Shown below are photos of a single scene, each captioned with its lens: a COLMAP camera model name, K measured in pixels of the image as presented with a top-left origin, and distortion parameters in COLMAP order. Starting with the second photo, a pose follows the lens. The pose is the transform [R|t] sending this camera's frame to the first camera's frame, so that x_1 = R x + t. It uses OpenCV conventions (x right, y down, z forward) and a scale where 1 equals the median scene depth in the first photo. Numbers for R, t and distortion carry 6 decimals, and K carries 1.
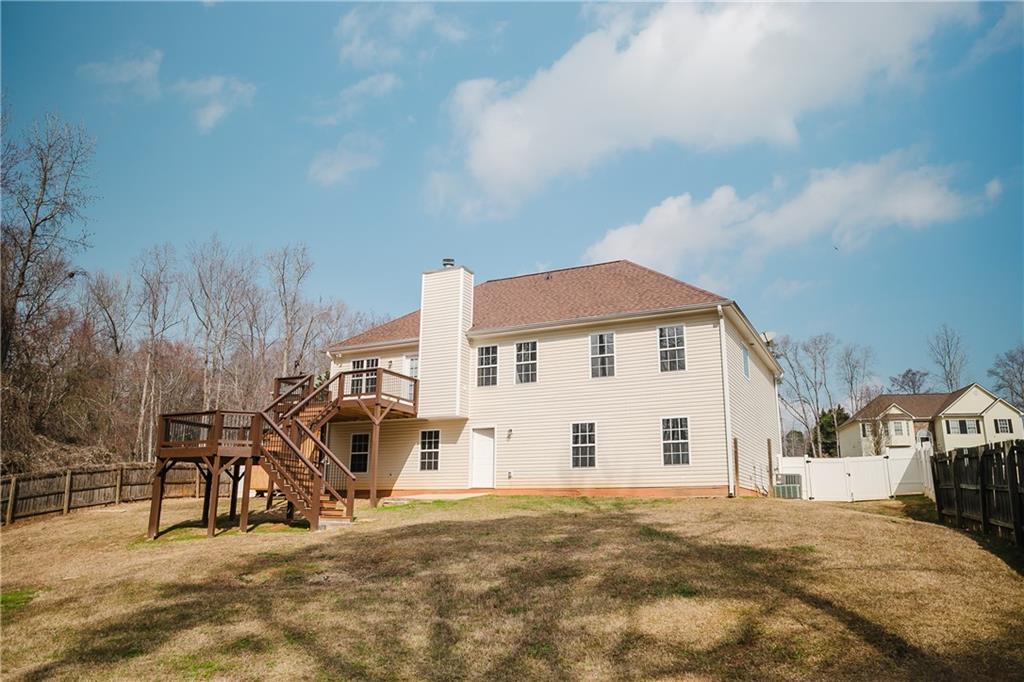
lens RADIAL K [[736.8, 0, 512.2], [0, 736.8, 340.0], [0, 0, 1]] dist [-0.071615, 0.030534]
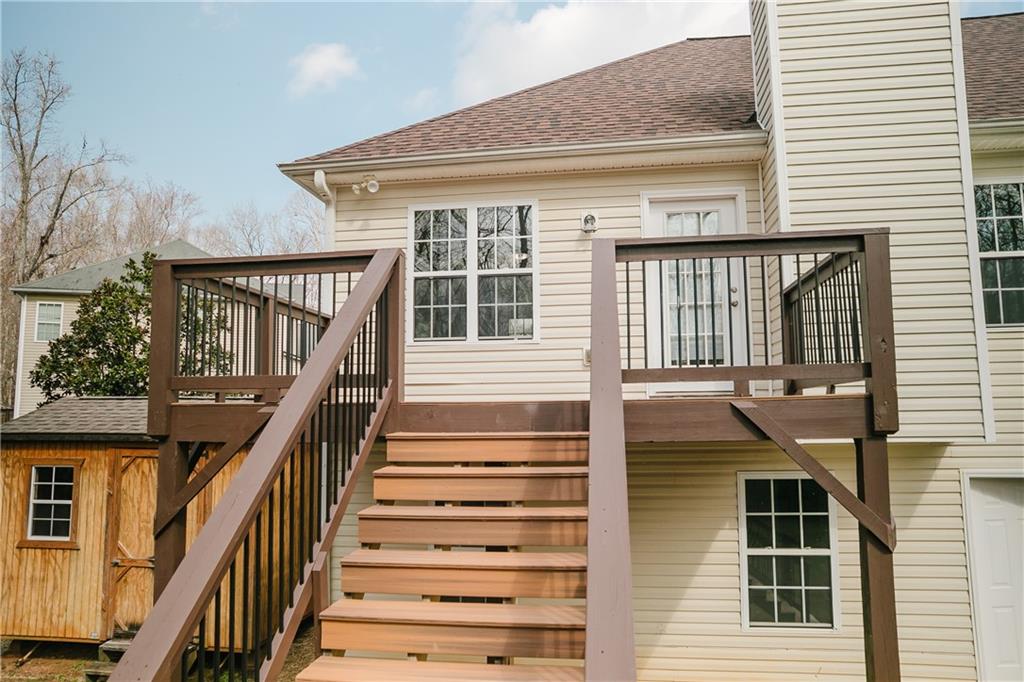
lens RADIAL K [[736.8, 0, 512.9], [0, 736.8, 343.7], [0, 0, 1]] dist [-0.071615, 0.030534]
pose [[0.946896, 0.019071, 0.320975, -0.294211], [-0.059893, 0.991231, 0.117791, 0.047591], [-0.315914, -0.130759, 0.939734, 0.780728]]
